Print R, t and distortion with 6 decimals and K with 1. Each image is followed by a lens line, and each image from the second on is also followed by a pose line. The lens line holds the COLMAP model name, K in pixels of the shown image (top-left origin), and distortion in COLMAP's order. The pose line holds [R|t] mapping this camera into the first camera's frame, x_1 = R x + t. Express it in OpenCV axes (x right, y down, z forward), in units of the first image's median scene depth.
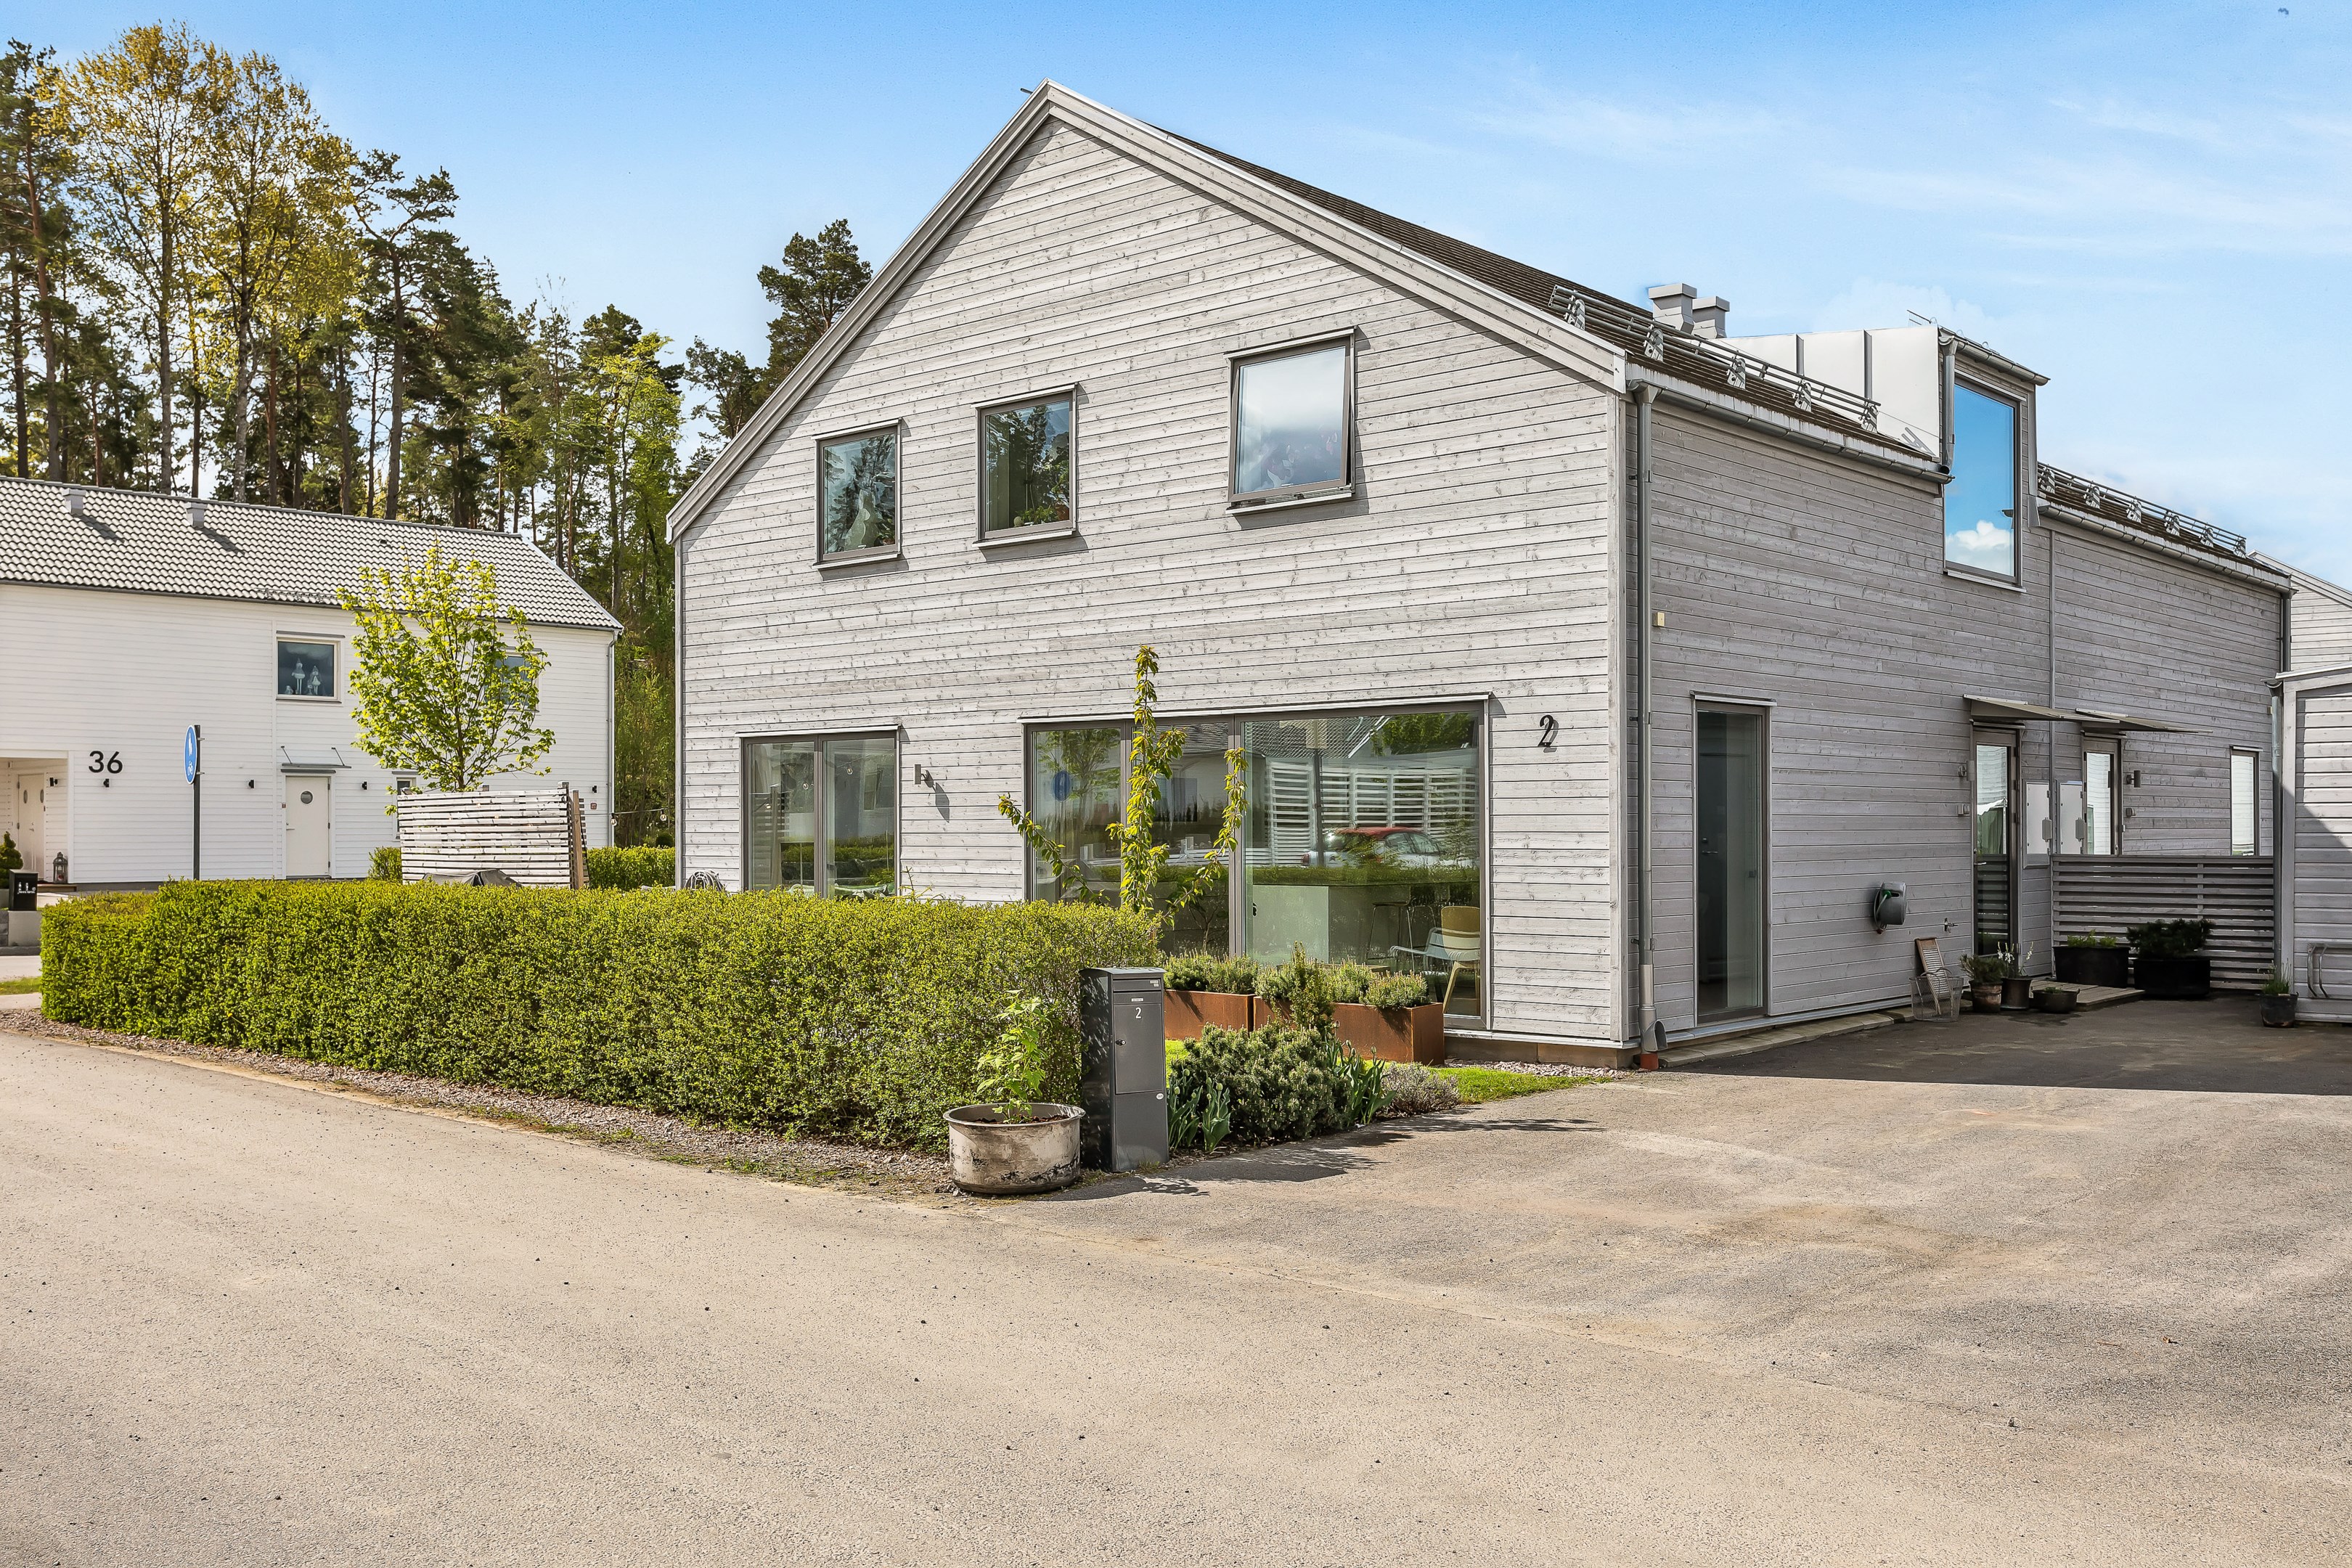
lens RADIAL K [[2152.4, 0, 1184.5], [0, 2152.4, 794.4], [0, 0, 1]] dist [0.010810, 0.000000]
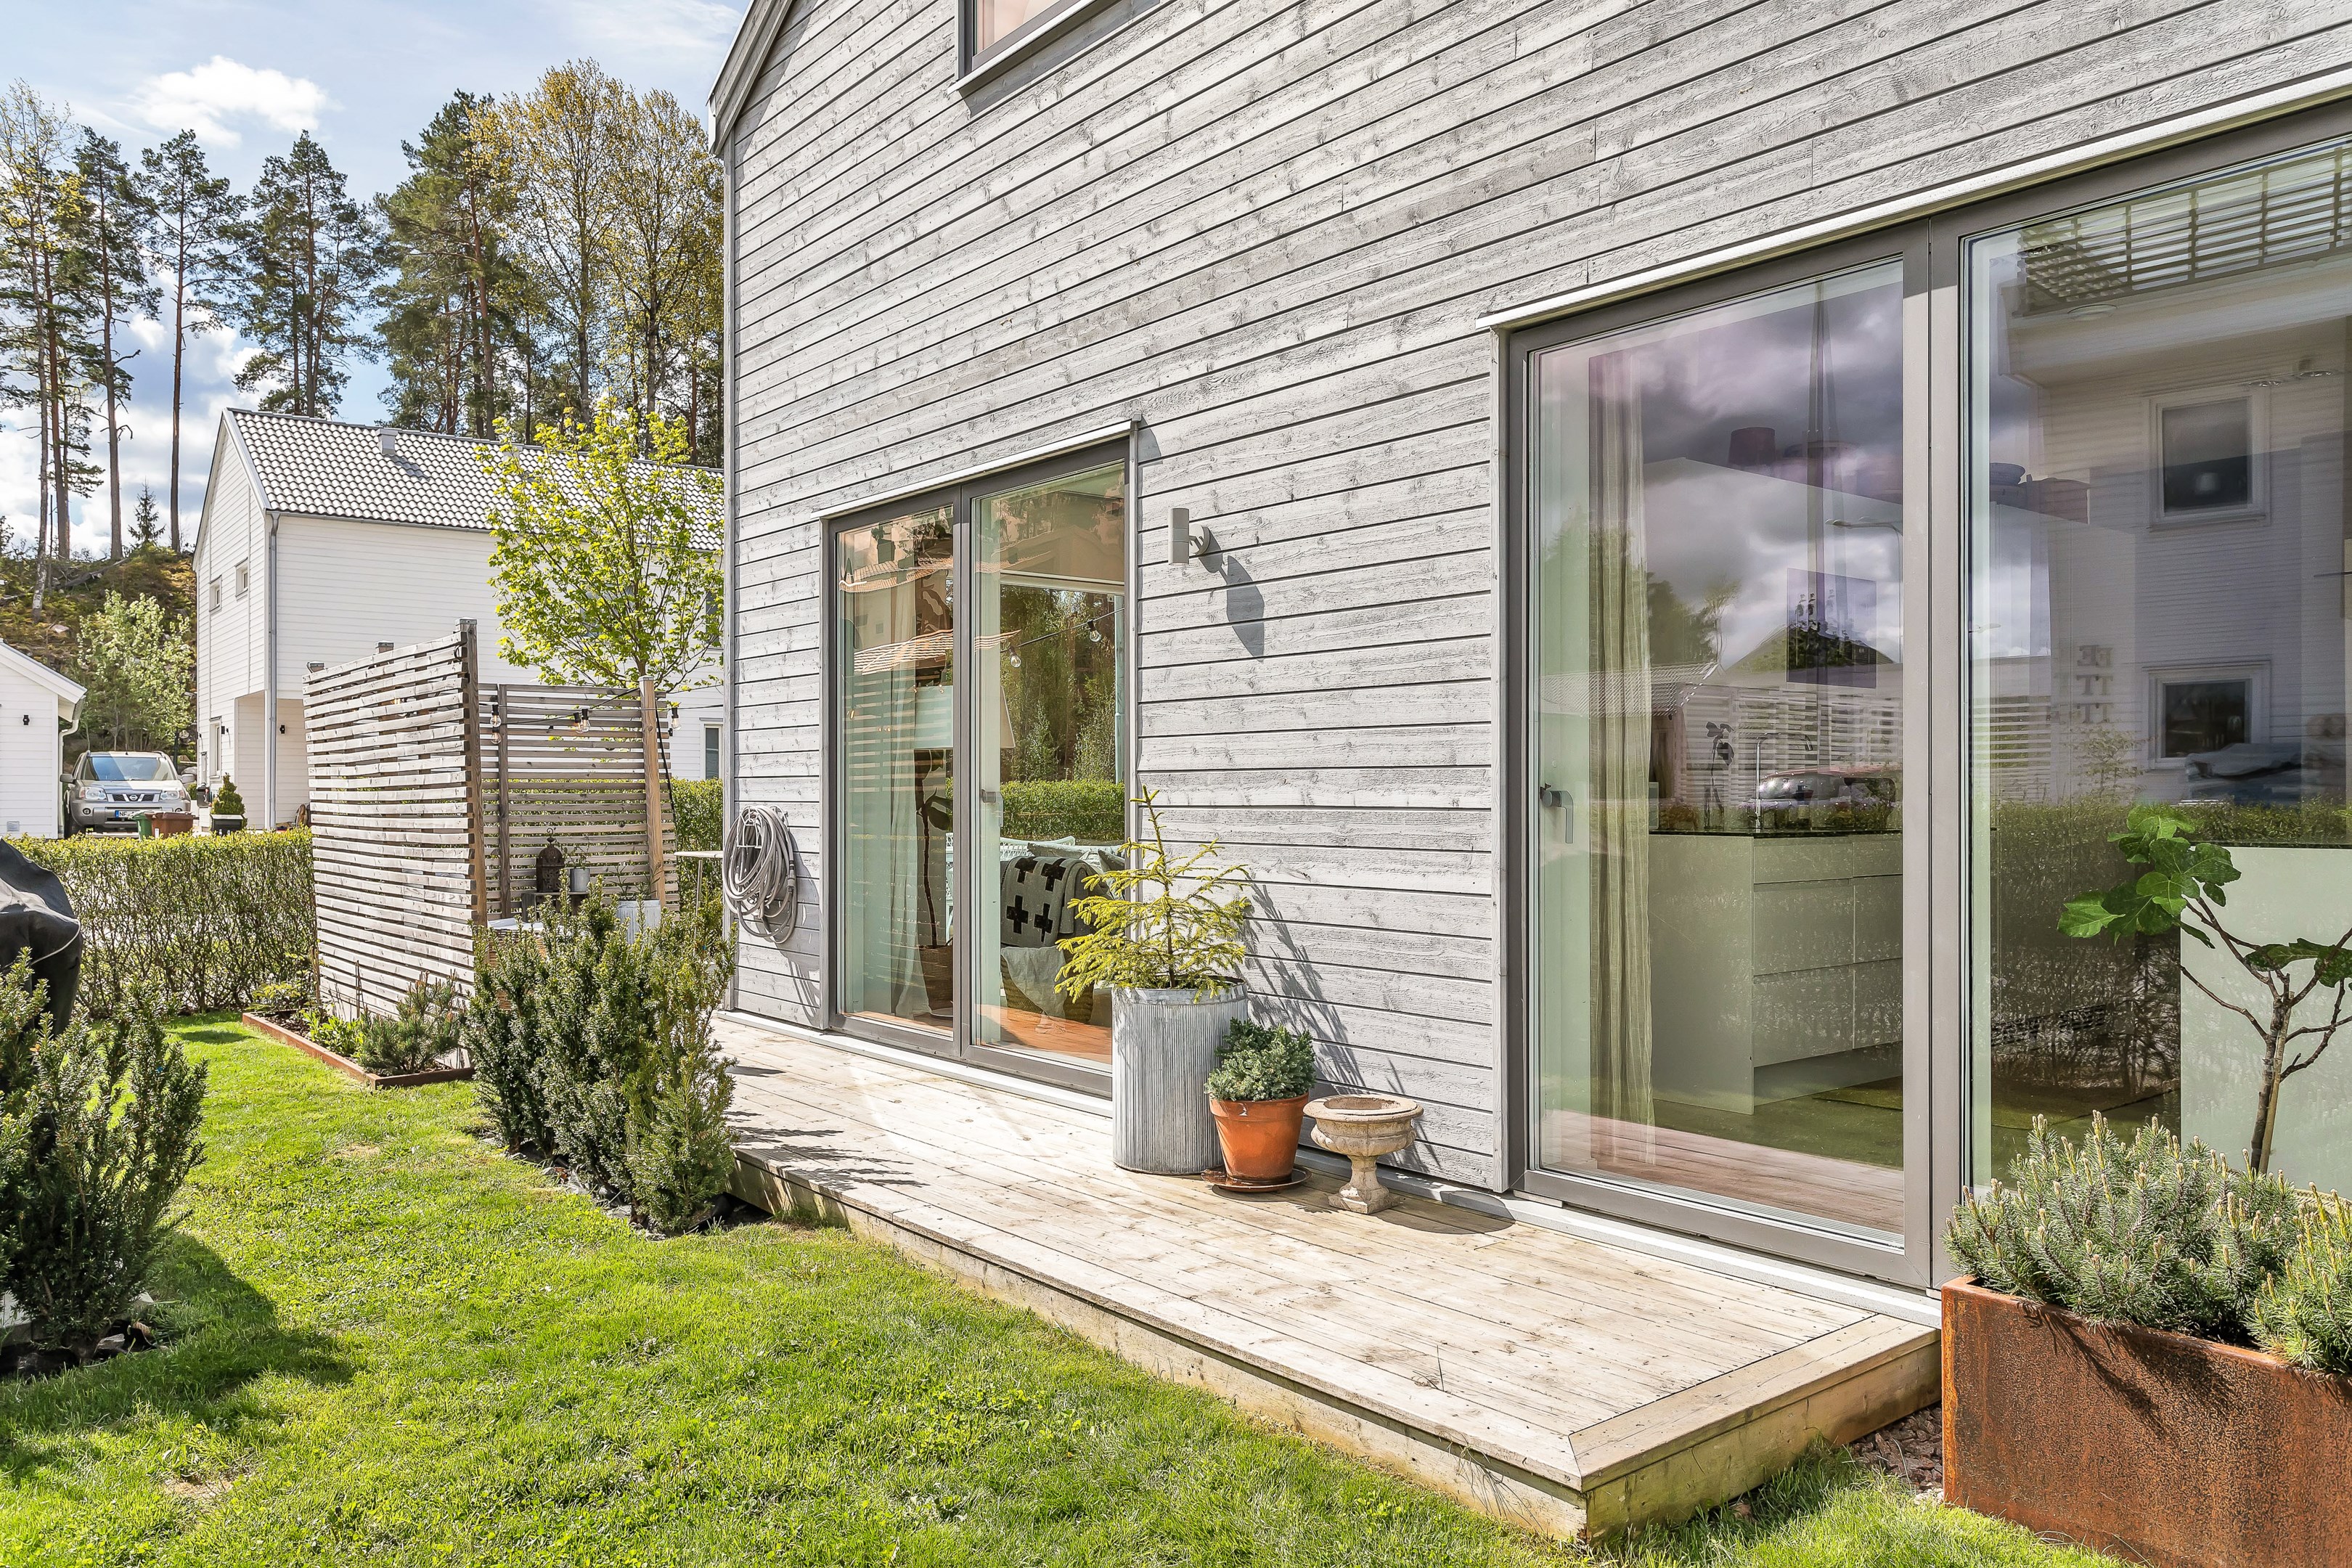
lens RADIAL K [[1655.4, 0, 1180.7], [0, 1655.4, 794.8], [0, 0, 1]] dist [0.010355, -0.003912]
pose [[0.986540, 0.004562, -0.163459, -0.077349], [-0.002318, 0.999900, 0.013917, 0.030477], [0.163506, -0.013351, 0.986452, 0.719974]]
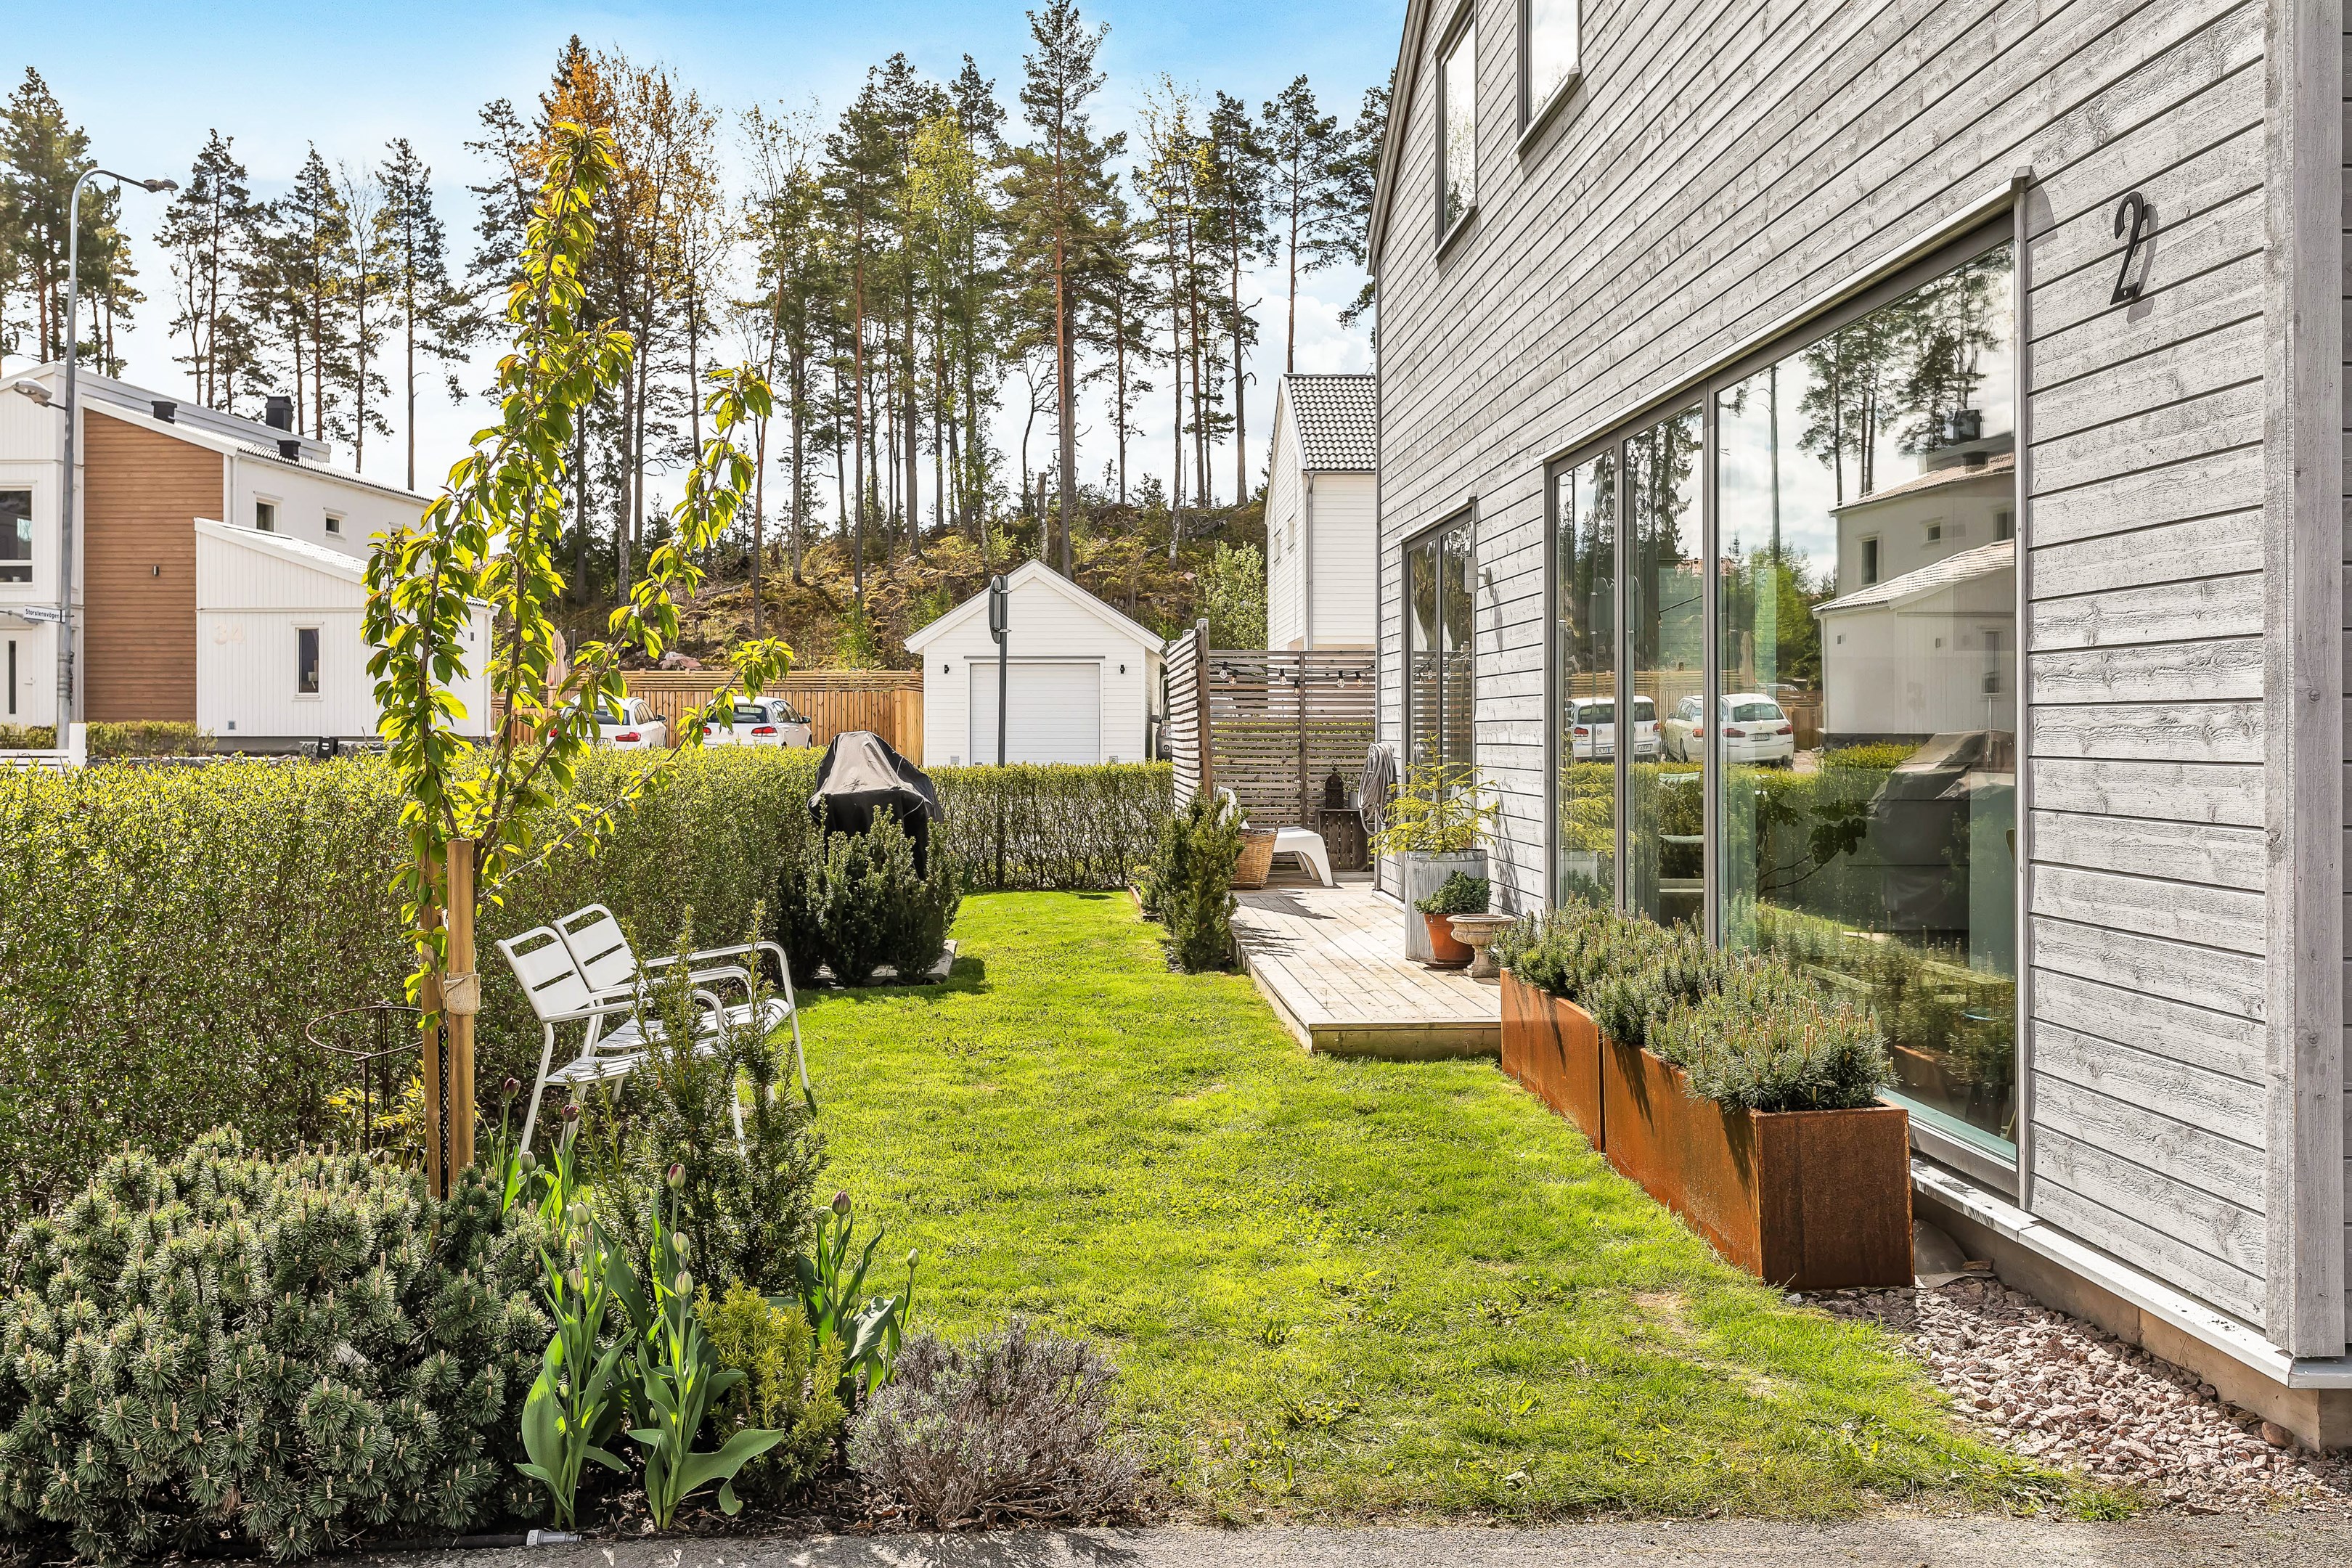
lens RADIAL K [[2120.3, 0, 1174.5], [0, 2120.3, 770.5], [0, 0, 1]] dist [-0.002823, -0.000600]
pose [[0.699699, 0.020978, -0.714129, 0.222281], [0.001241, 0.999532, 0.030578, 0.025963], [0.714436, -0.022281, 0.699346, 0.543851]]
